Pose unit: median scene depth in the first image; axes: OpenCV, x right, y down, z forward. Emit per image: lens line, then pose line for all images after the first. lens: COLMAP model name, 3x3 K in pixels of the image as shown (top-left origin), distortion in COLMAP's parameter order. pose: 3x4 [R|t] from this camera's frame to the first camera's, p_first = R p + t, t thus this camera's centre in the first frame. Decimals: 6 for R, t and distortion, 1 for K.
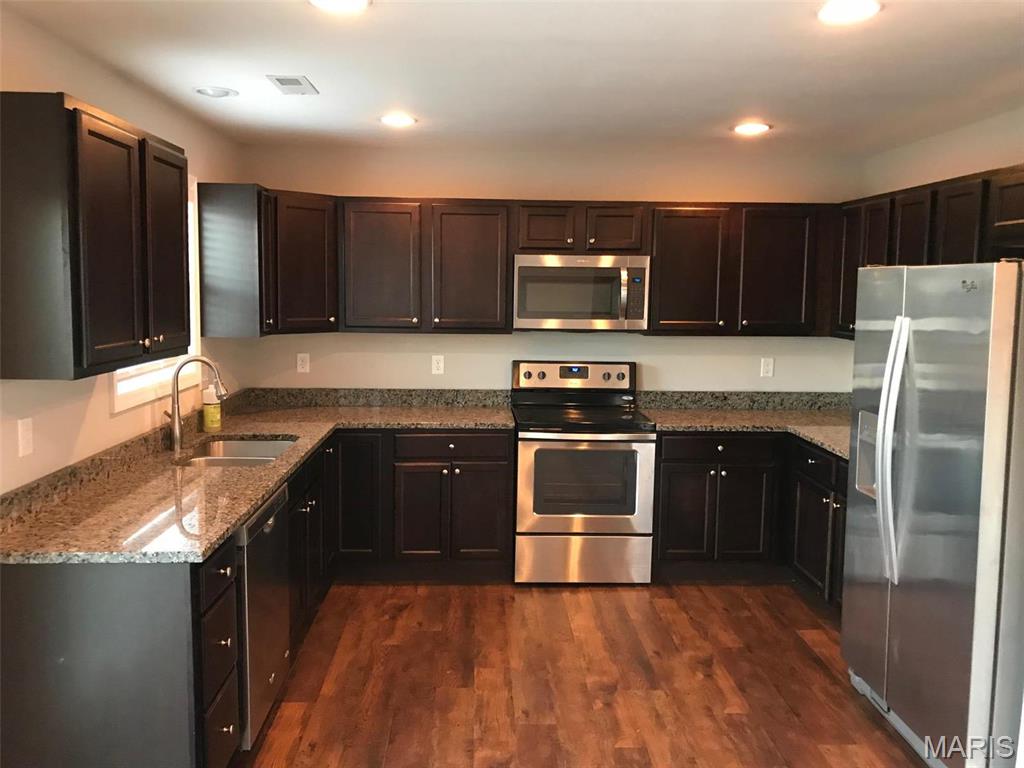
lens RADIAL K [[902.5, 0, 512.0], [0, 902.5, 384.0], [0, 0, 1]] dist [-0.000912, -0.001536]
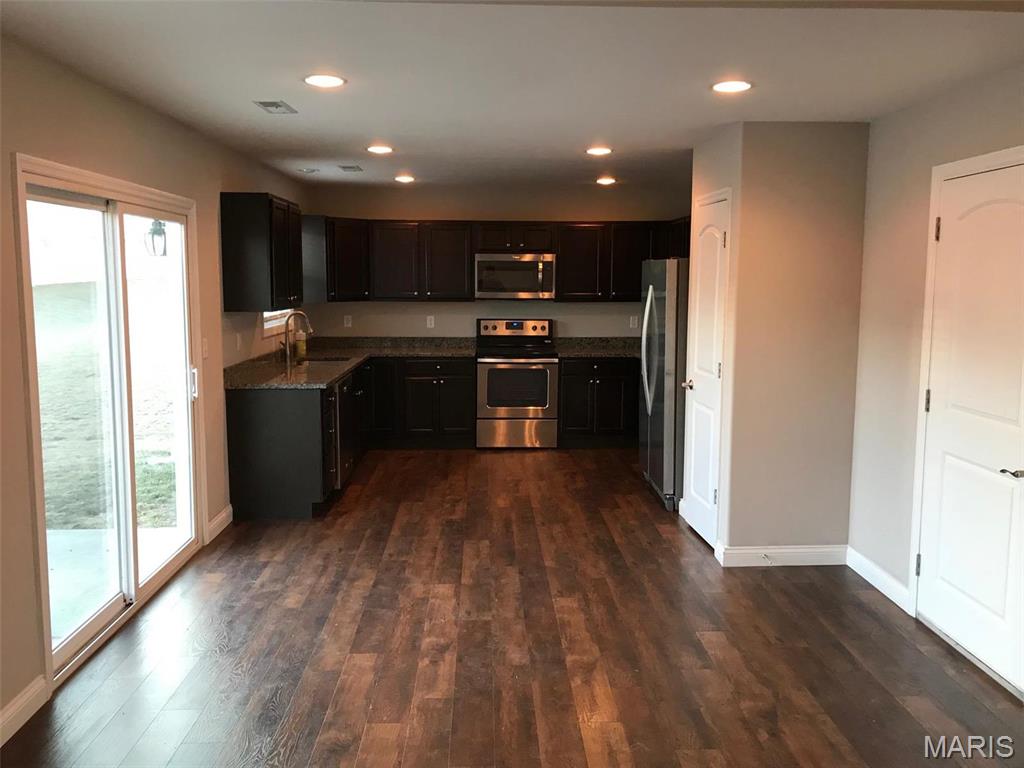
lens RADIAL K [[838.7, 0, 512.0], [0, 838.7, 384.0], [0, 0, 1]] dist [0.070767, 0.003327]
pose [[0.999957, -0.009070, 0.001665, 0.068436], [0.009034, 0.999743, 0.020780, 0.067895], [-0.001853, -0.020764, 0.999783, -0.579097]]
